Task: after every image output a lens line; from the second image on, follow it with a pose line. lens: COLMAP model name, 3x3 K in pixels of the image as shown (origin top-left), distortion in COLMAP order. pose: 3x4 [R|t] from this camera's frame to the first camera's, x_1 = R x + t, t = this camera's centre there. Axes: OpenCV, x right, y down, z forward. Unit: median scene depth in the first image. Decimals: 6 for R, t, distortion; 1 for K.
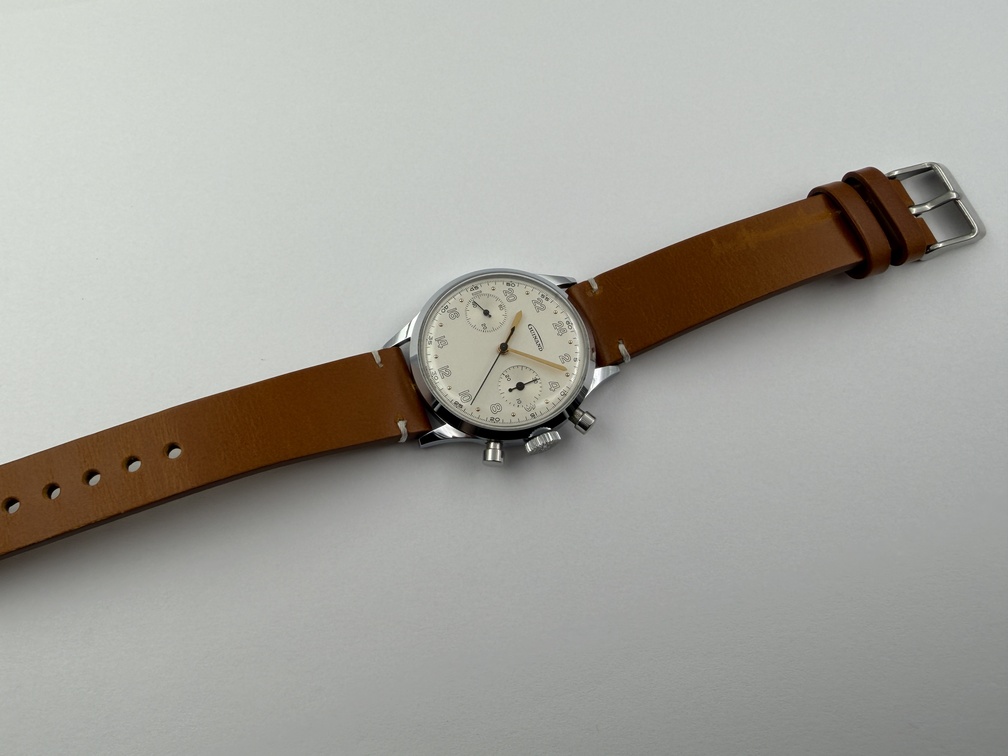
lens RADIAL K [[850.5, 0, 506.4], [0, 850.5, 378.5], [0, 0, 1]] dist [-0.000539, 0.000105]
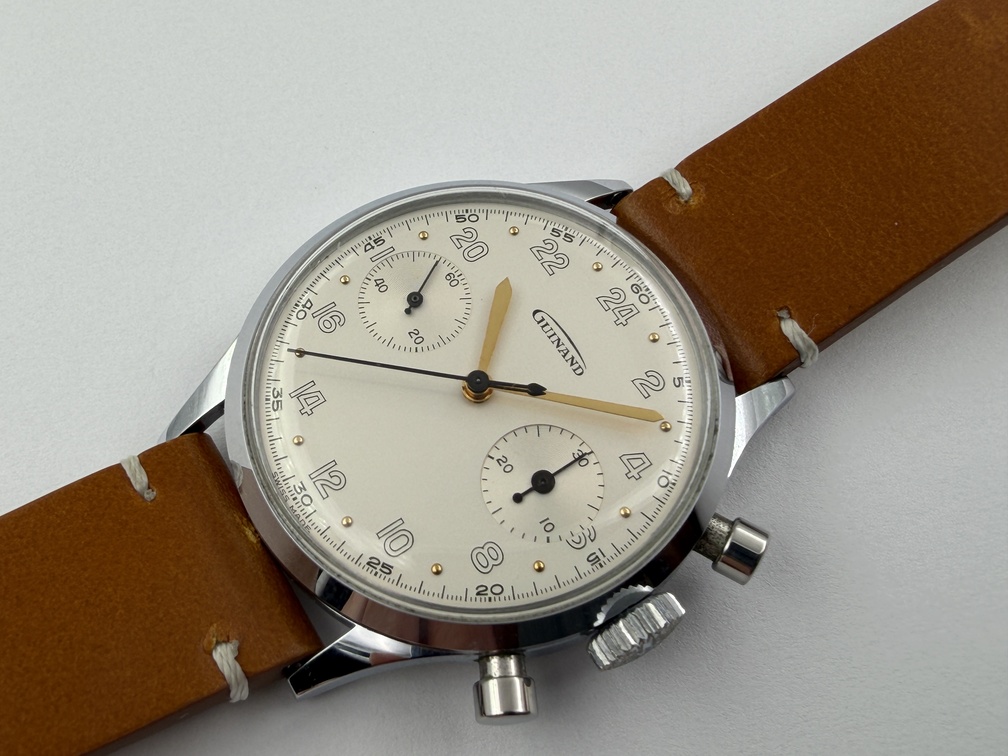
lens RADIAL K [[1139.1, 0, 502.2], [0, 1139.1, 380.0], [0, 0, 1]] dist [0.007824, 0.000000]
pose [[0.984402, -0.173882, 0.026786, -0.005836], [0.174940, 0.983588, -0.044165, -0.014635], [-0.018667, 0.048162, 0.998665, 0.510815]]
